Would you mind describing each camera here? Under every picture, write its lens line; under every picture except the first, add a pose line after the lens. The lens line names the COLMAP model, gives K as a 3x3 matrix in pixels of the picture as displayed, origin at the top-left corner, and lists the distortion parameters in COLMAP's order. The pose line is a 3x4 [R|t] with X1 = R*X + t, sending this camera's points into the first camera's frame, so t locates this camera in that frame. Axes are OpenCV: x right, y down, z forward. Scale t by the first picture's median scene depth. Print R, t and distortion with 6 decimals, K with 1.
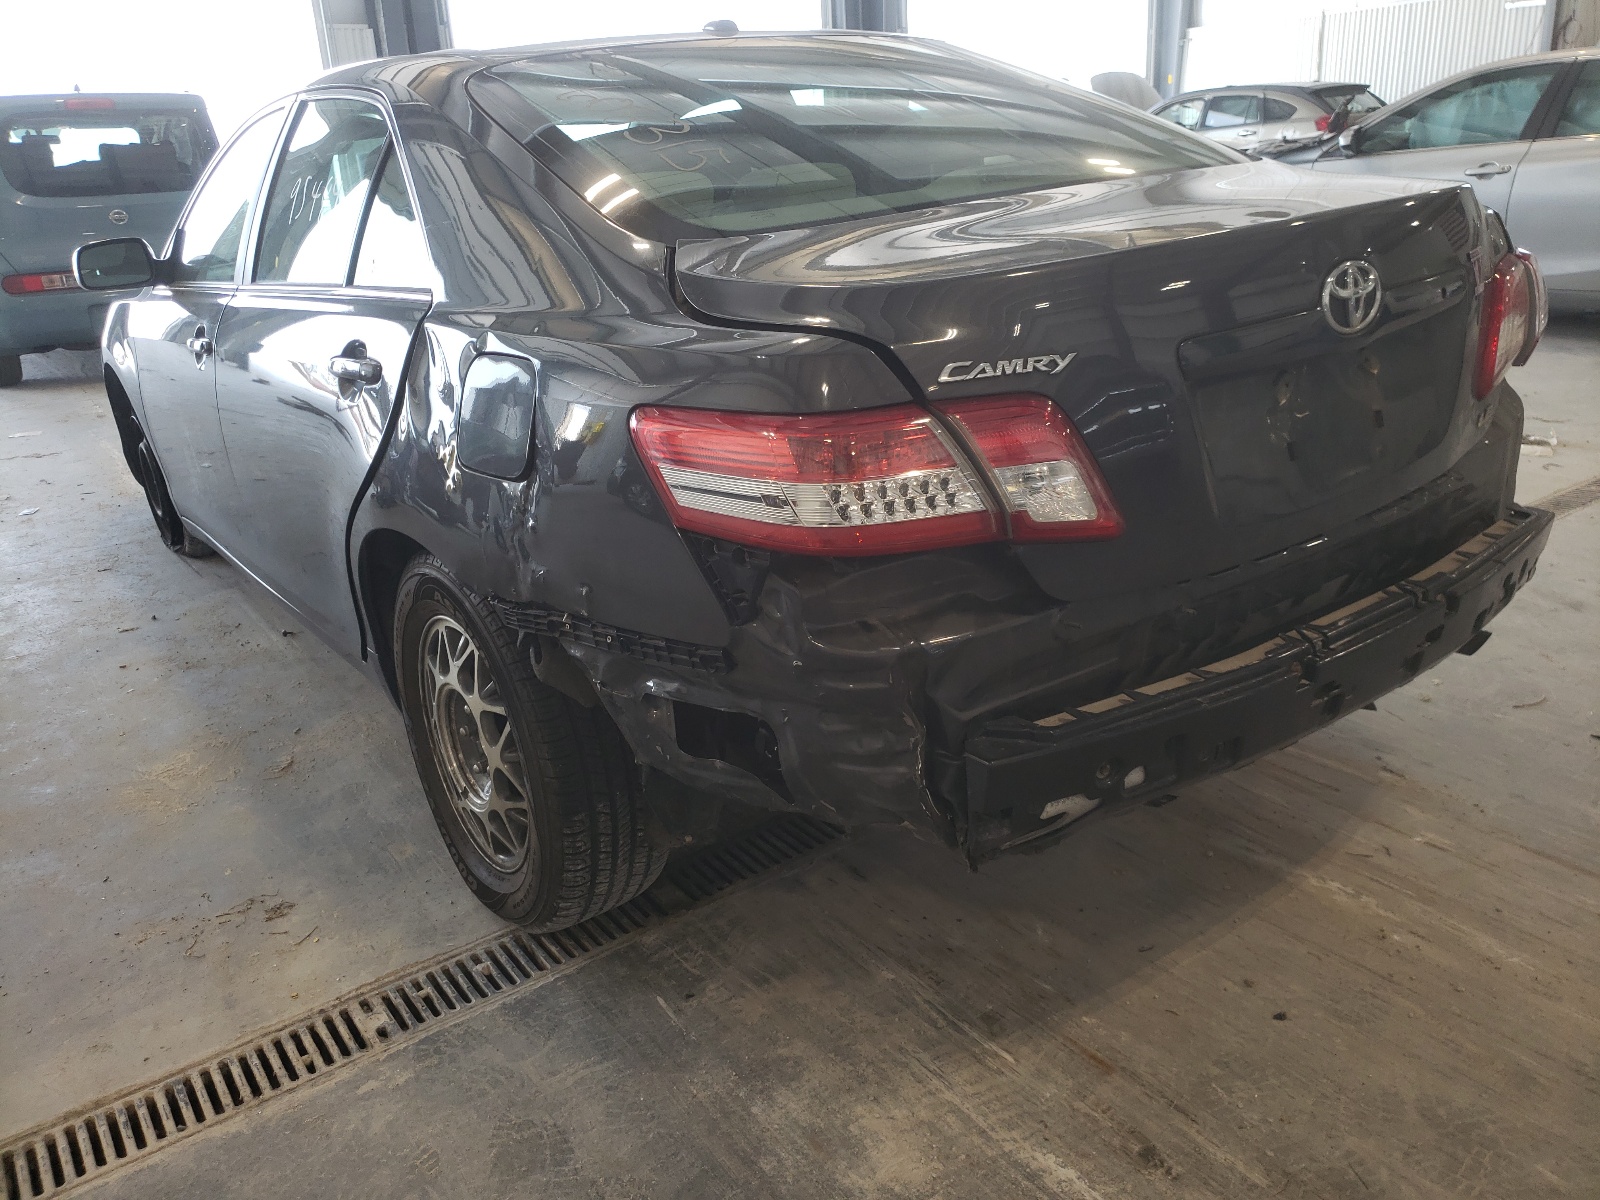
lens RADIAL K [[1212.0, 0, 800.0], [0, 1212.0, 600.0], [0, 0, 1]] dist [0.006460, 0.004406]
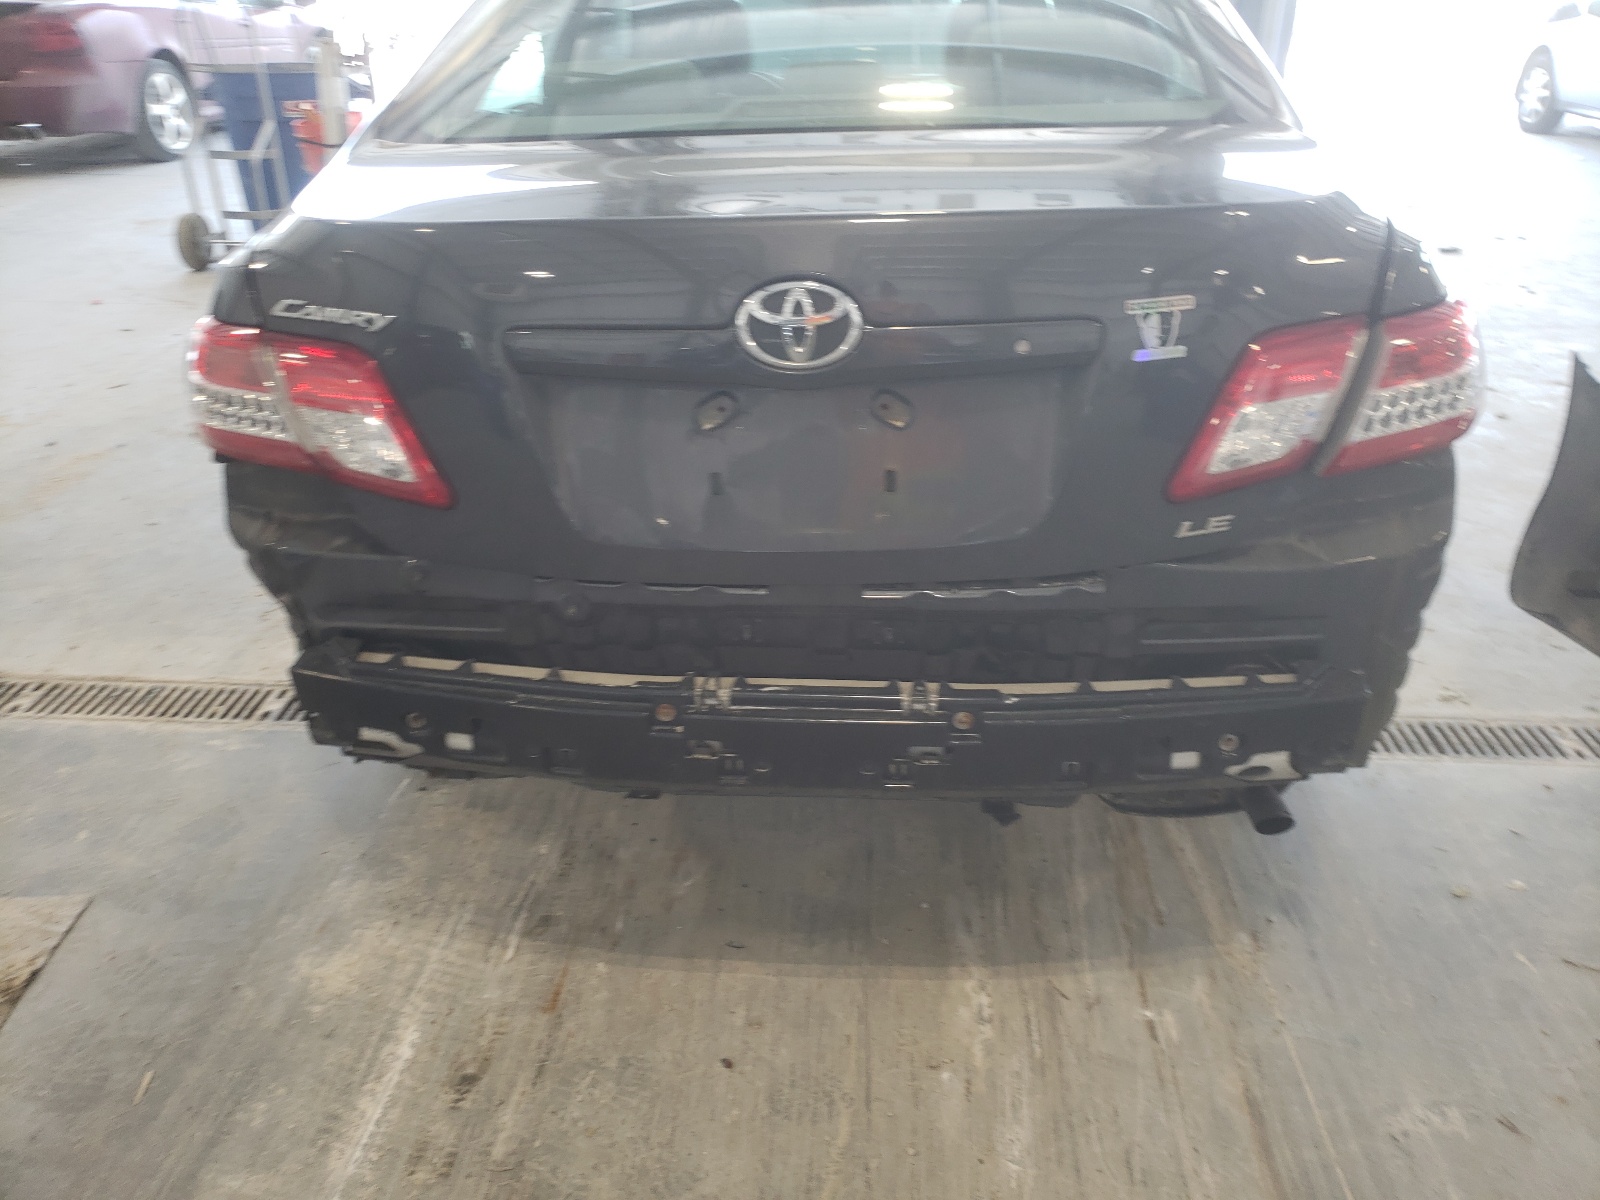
lens RADIAL K [[1197.8, 0, 800.0], [0, 1197.8, 600.0], [0, 0, 1]] dist [0.001363, -0.000436]
pose [[0.781729, 0.341425, -0.521851, 0.815711], [-0.265605, 0.939404, 0.216737, -0.216208], [0.564228, -0.030824, 0.825043, 0.276610]]
